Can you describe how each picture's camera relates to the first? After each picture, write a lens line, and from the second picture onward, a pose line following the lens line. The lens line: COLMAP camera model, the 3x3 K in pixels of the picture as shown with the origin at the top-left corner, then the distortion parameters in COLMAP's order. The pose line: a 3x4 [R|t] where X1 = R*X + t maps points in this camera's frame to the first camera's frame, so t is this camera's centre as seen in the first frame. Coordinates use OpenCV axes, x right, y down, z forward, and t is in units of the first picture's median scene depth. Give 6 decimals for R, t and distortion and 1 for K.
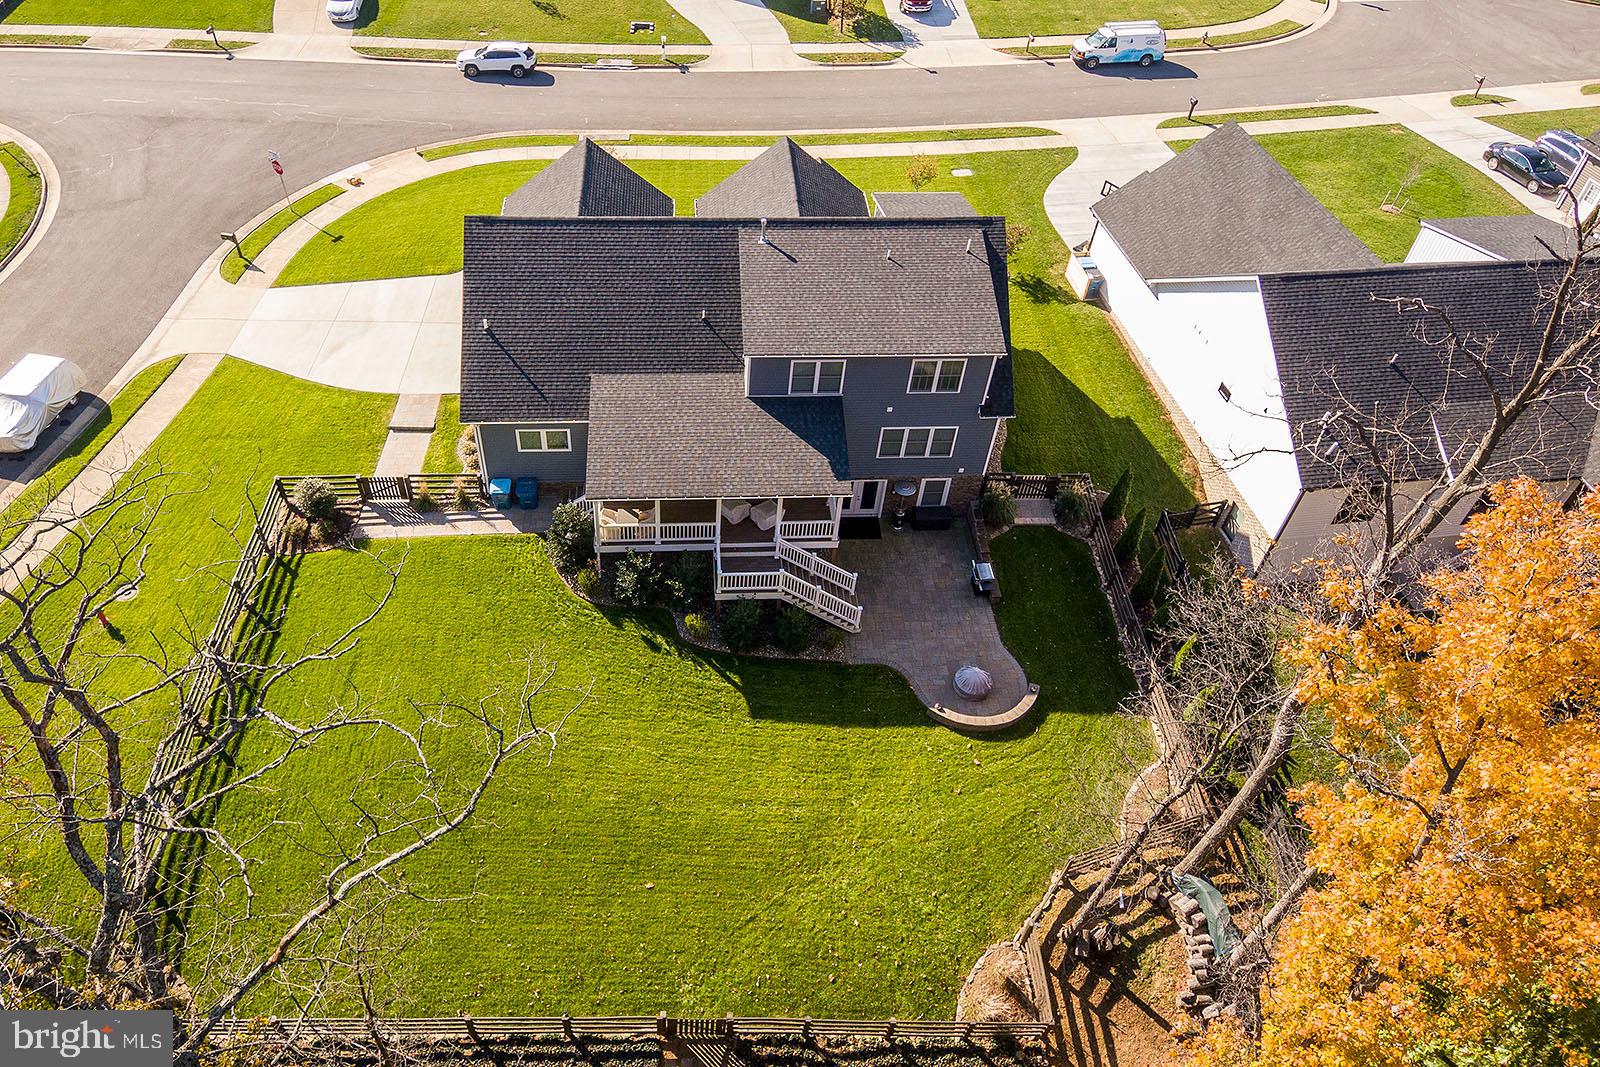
lens RADIAL K [[983.1, 0, 743.2], [0, 983.1, 537.1], [0, 0, 1]] dist [0.054405, -0.000457]
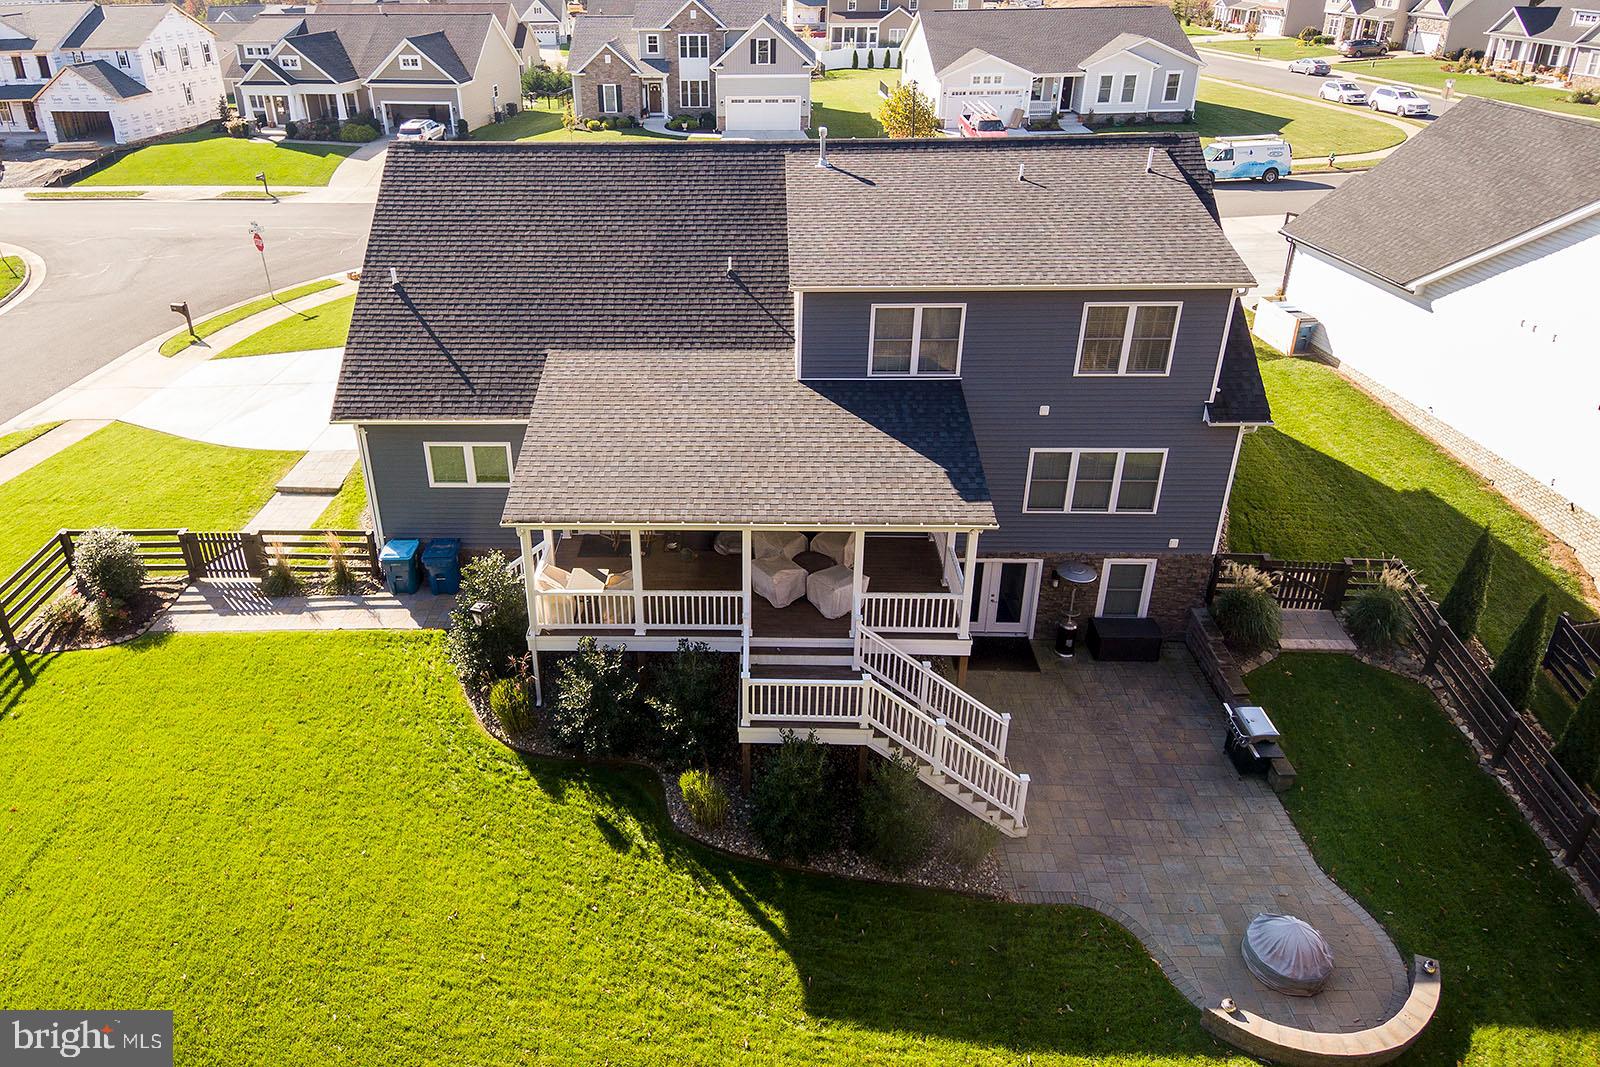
lens RADIAL K [[997.3, 0, 706.4], [0, 997.3, 369.5], [0, 0, 1]] dist [0.062908, -0.077423]
pose [[0.994163, -0.010116, -0.107410, 0.013176], [-0.034203, 0.914682, -0.402725, 0.095502], [0.102320, 0.404048, 0.908997, 0.425773]]
